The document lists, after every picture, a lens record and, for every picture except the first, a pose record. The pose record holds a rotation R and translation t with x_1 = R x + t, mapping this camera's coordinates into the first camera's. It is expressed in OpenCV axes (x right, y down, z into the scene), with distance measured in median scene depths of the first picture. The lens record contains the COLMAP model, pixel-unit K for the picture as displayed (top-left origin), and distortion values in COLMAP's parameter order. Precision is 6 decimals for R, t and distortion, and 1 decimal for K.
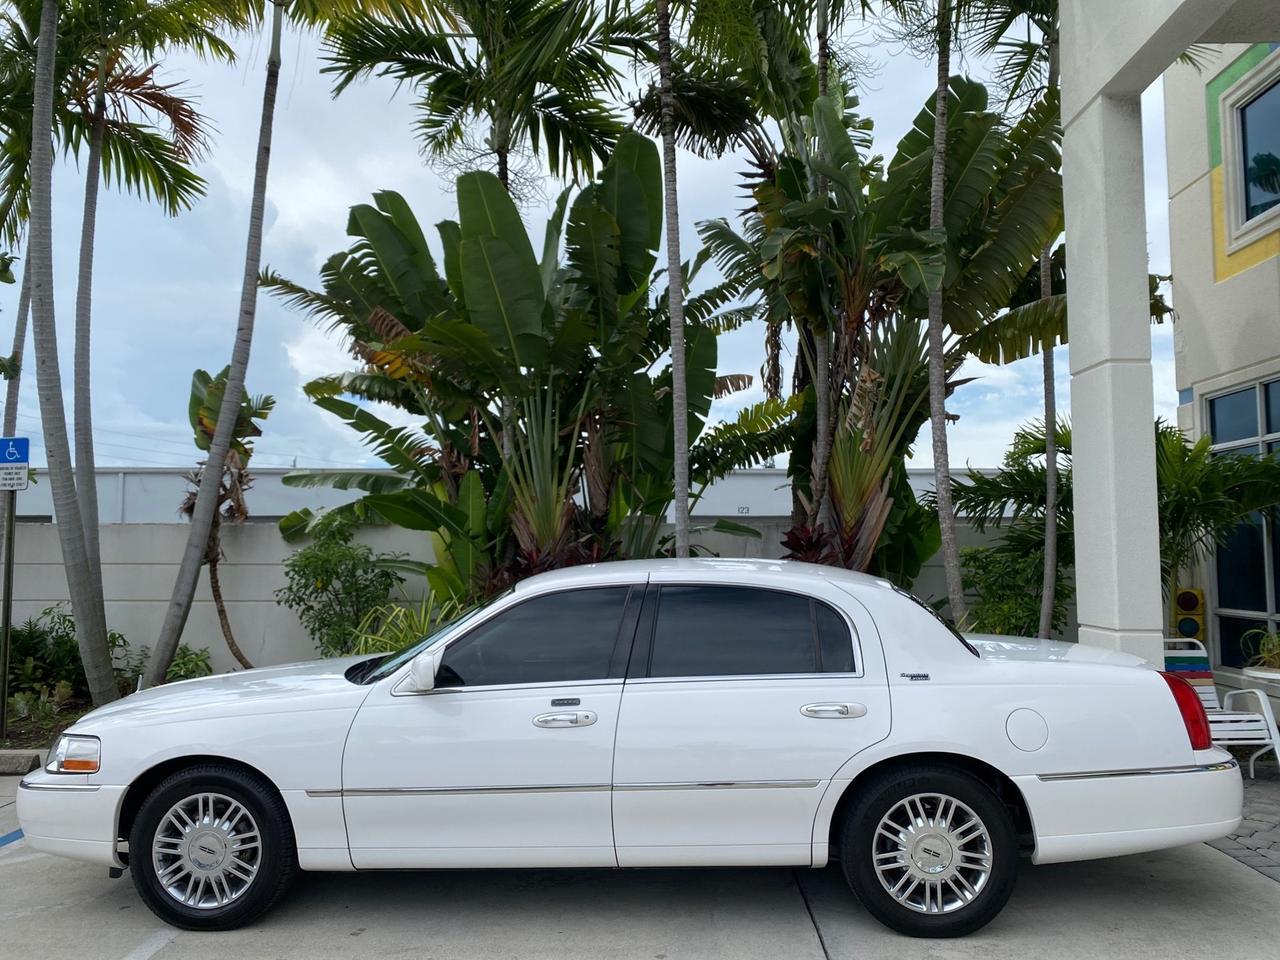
lens RADIAL K [[993.8, 0, 643.7], [0, 993.8, 471.0], [0, 0, 1]] dist [0.015676, -0.014965]
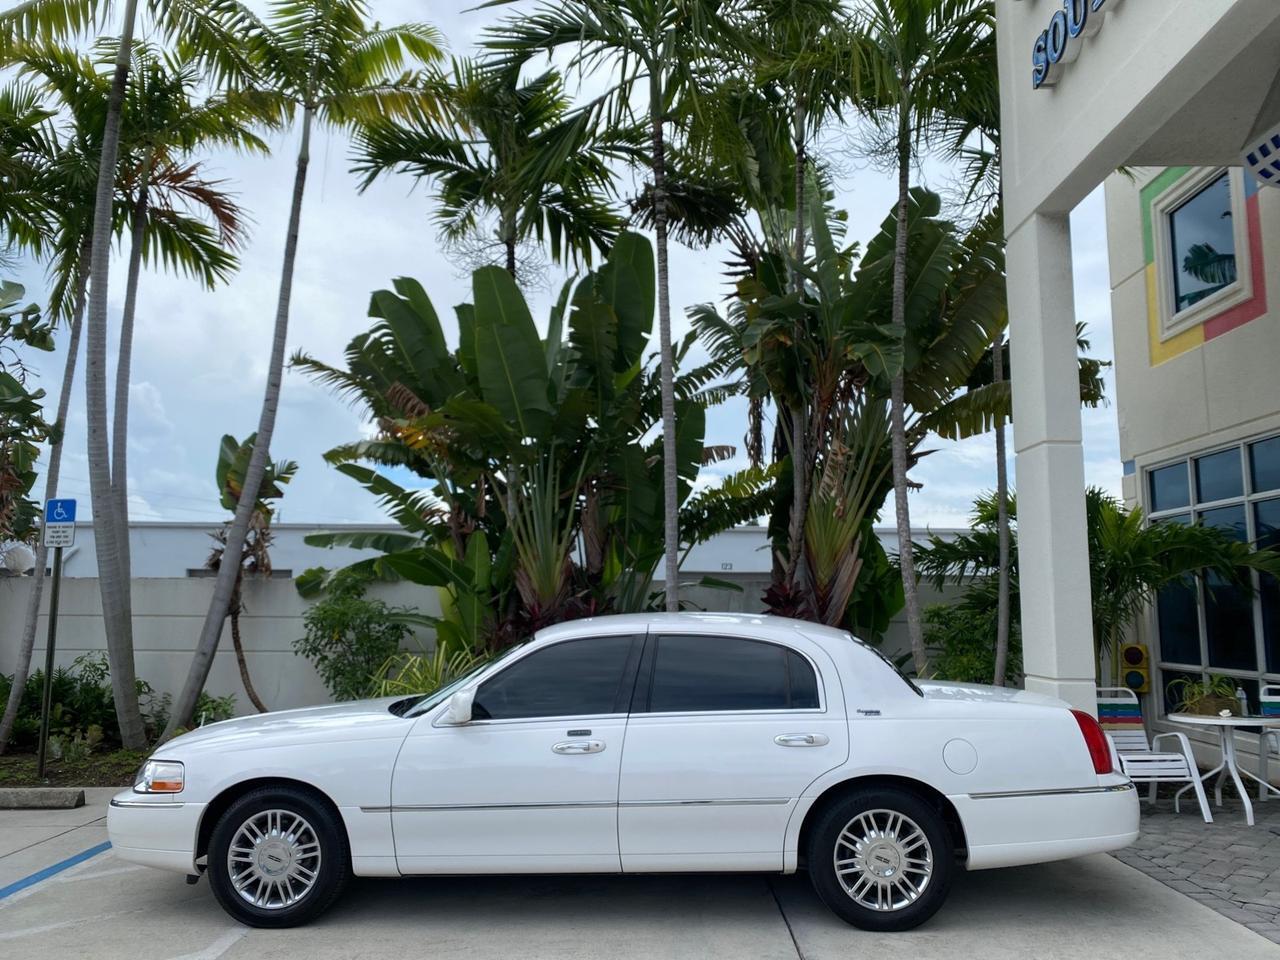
lens RADIAL K [[993.8, 0, 643.3], [0, 993.8, 469.6], [0, 0, 1]] dist [0.015676, -0.014965]
pose [[0.999845, 0.007991, 0.015664, -0.010537], [-0.007096, 0.998384, -0.056386, -0.008165], [-0.016089, 0.056266, 0.998286, -0.101987]]
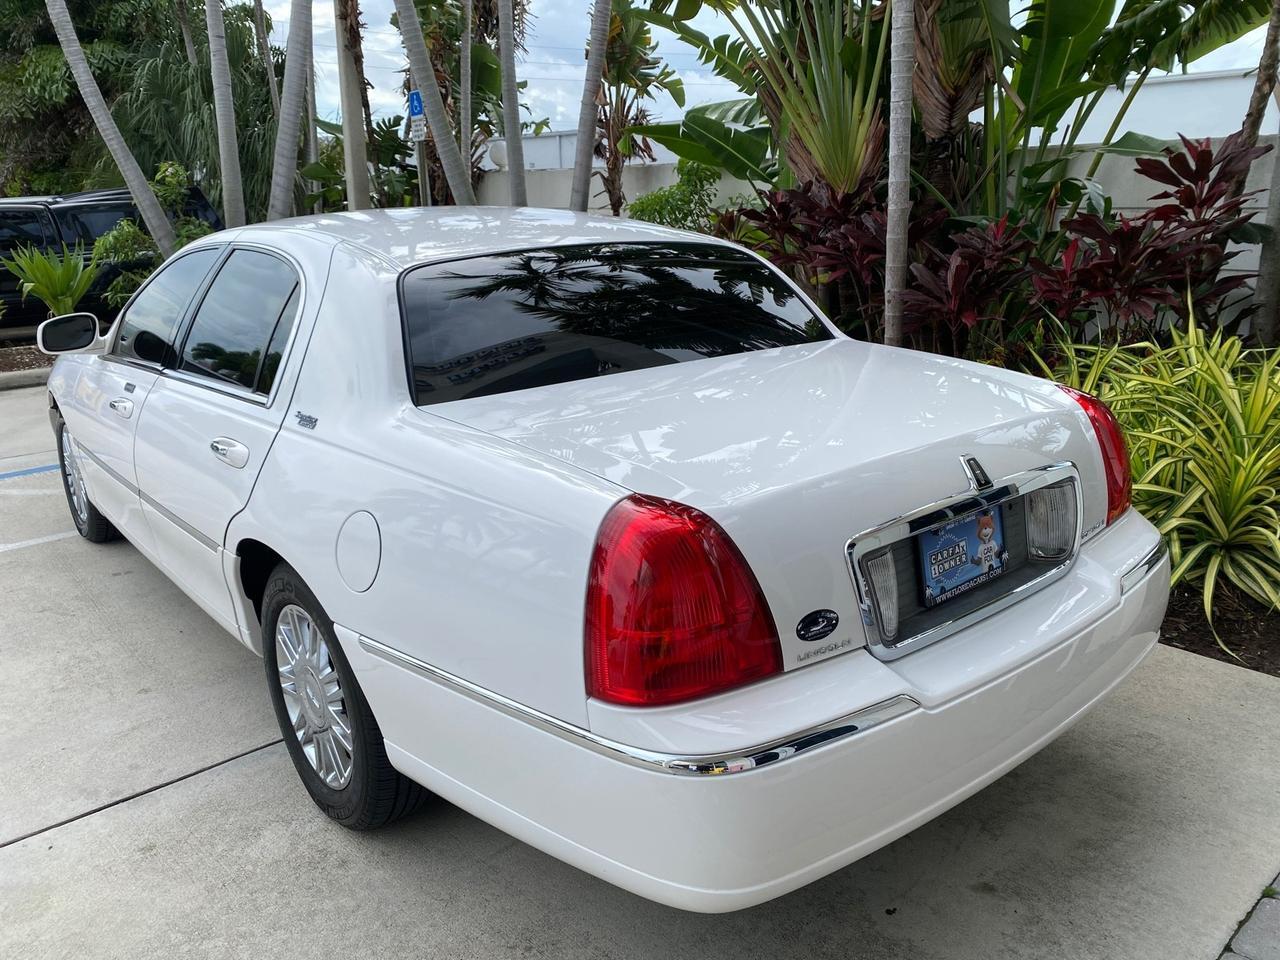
lens RADIAL K [[993.8, 0, 643.2], [0, 993.8, 474.3], [0, 0, 1]] dist [0.015676, -0.014965]
pose [[0.681147, 0.187557, -0.707716, 0.378991], [0.070799, 0.945227, 0.318643, 0.032362], [0.728716, -0.267148, 0.630559, 0.359488]]
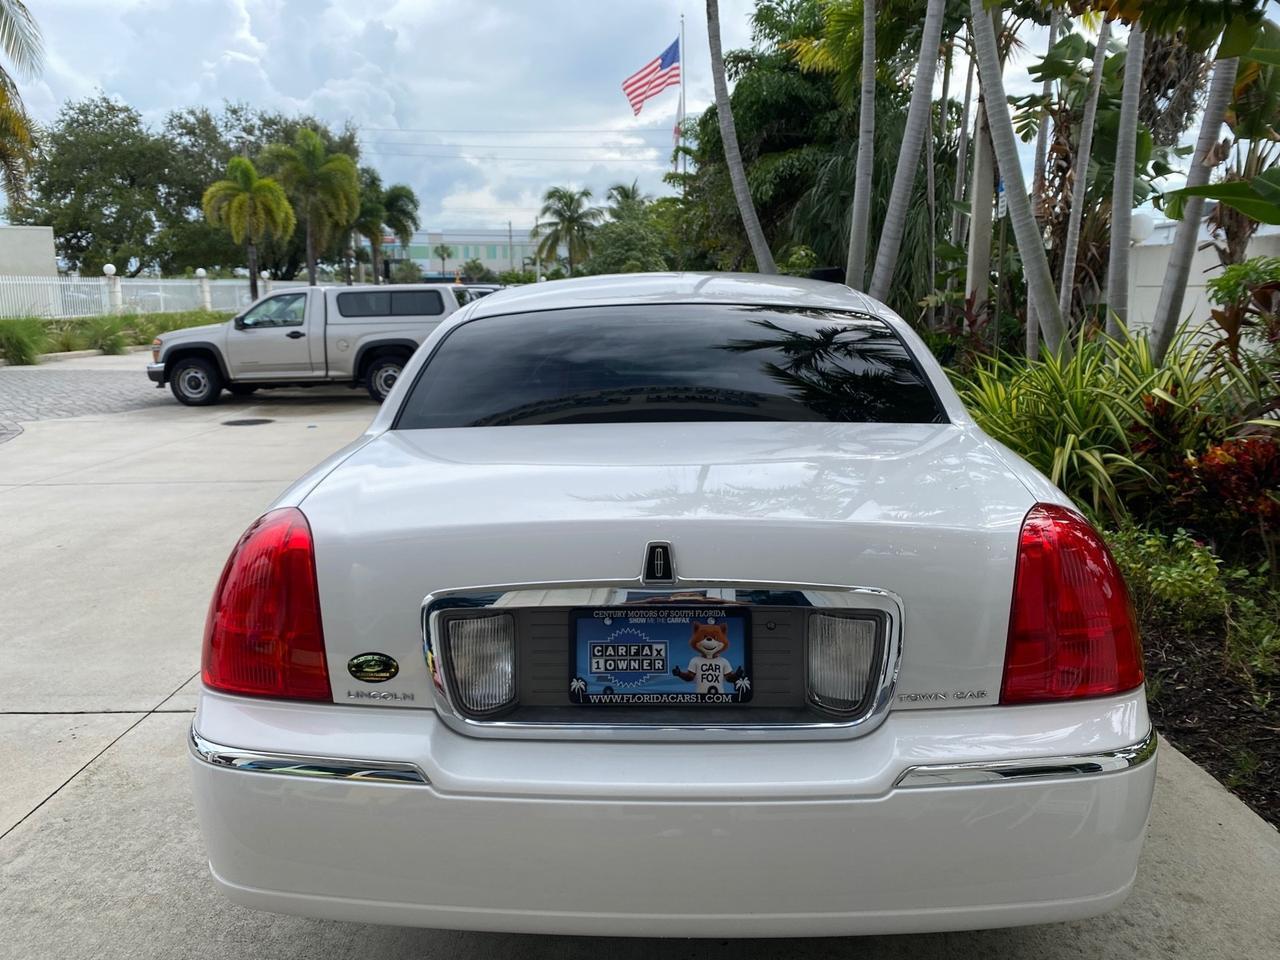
lens RADIAL K [[993.8, 0, 641.0], [0, 993.8, 477.8], [0, 0, 1]] dist [0.015676, -0.014965]
pose [[0.020657, 0.184049, -0.982700, 0.451743], [0.089809, 0.978595, 0.185168, 0.057542], [0.995745, -0.092080, 0.003686, 0.549916]]
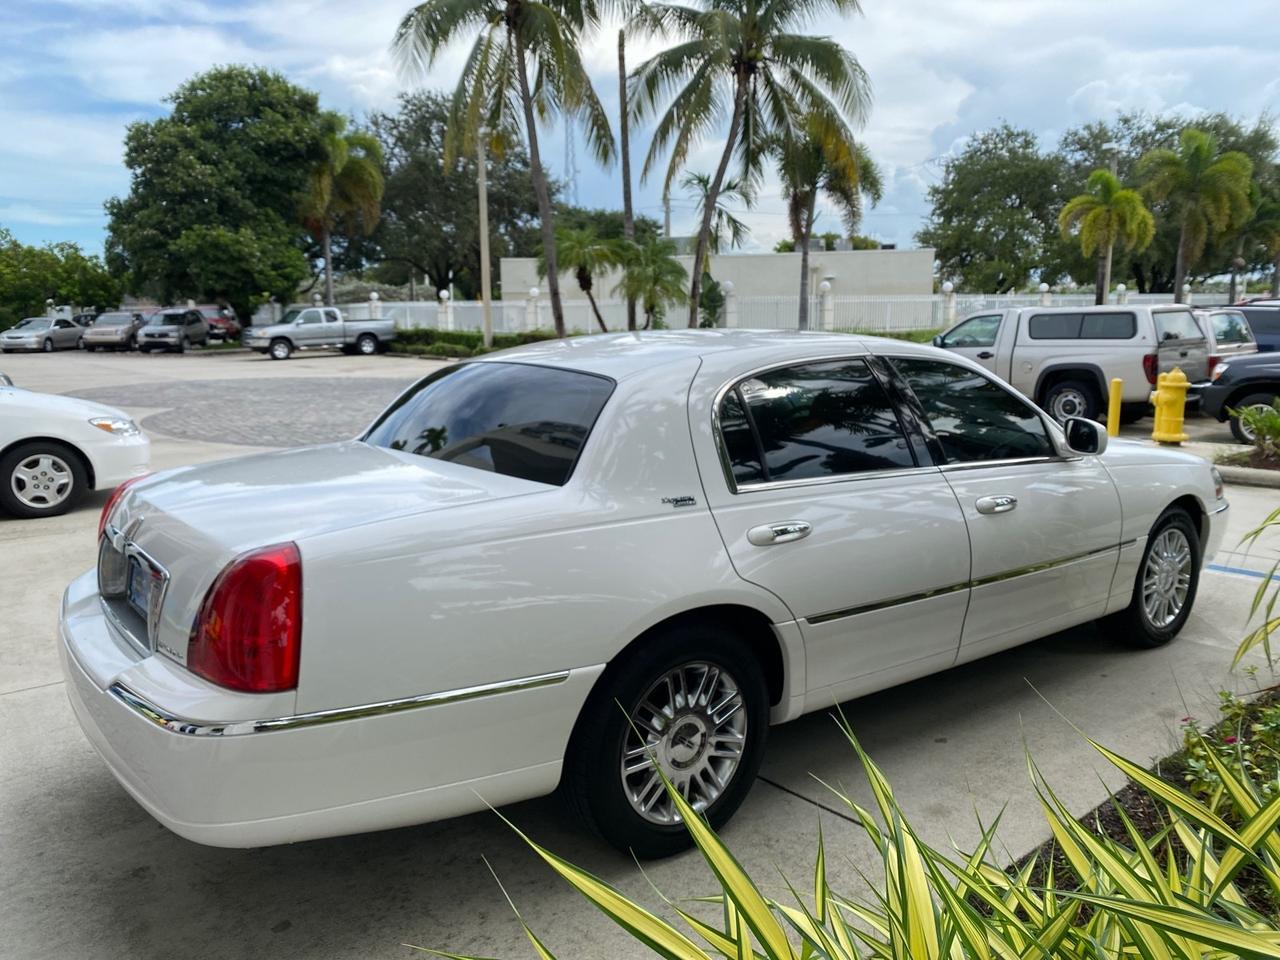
lens RADIAL K [[993.8, 0, 637.7], [0, 993.8, 475.9], [0, 0, 1]] dist [0.015676, -0.014965]
pose [[-0.751154, 0.116920, -0.649690, 0.349105], [0.064492, 0.992479, 0.104045, 0.068591], [0.656969, 0.036254, -0.753046, 0.887293]]
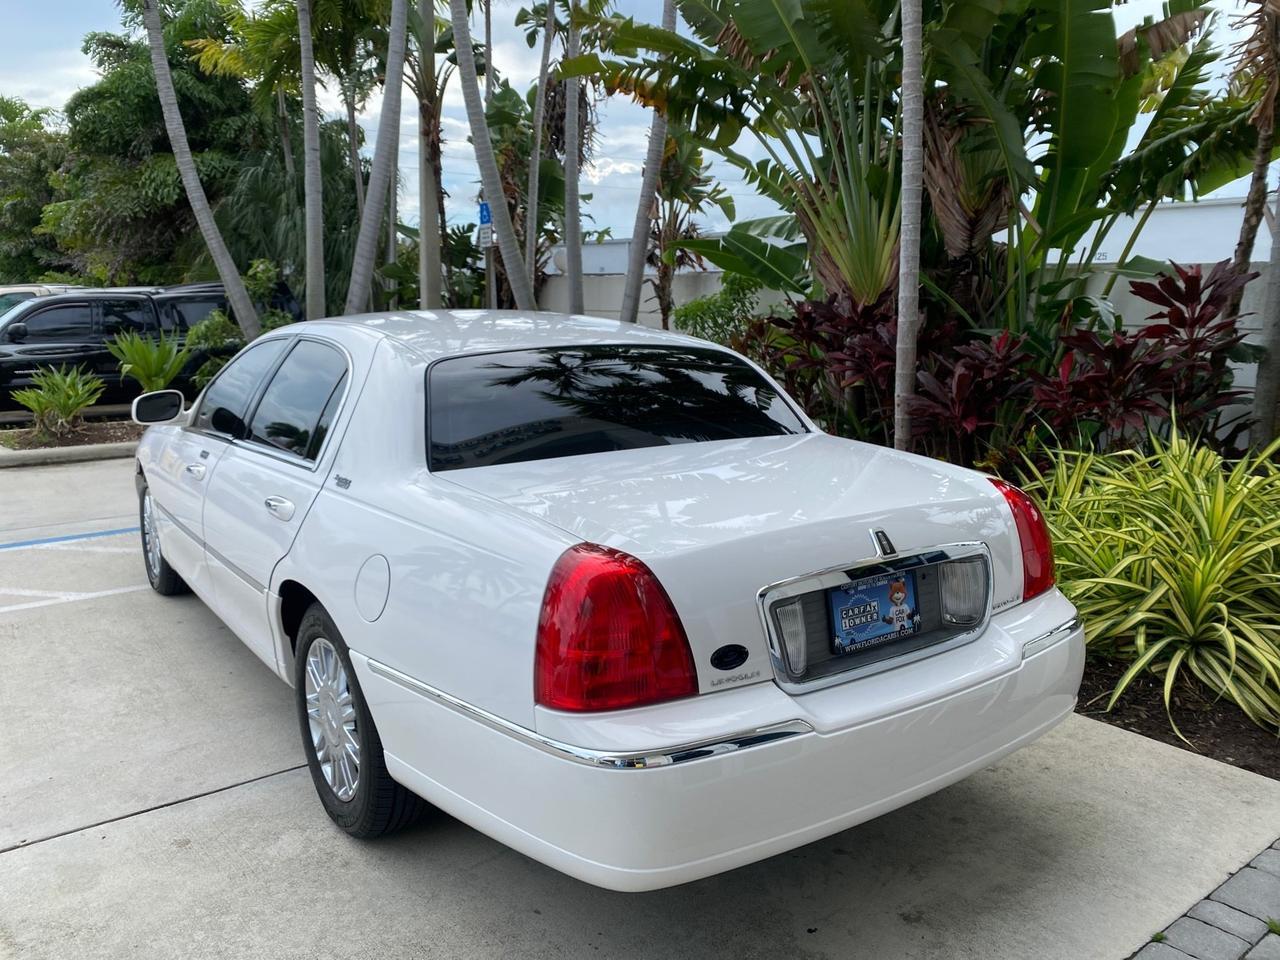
lens RADIAL K [[993.8, 0, 641.7], [0, 993.8, 479.3], [0, 0, 1]] dist [0.015676, -0.014965]
pose [[0.627110, 0.145828, -0.765159, 0.431294], [0.048887, 0.973014, 0.225509, 0.028926], [0.777395, -0.178825, 0.603057, 0.347749]]
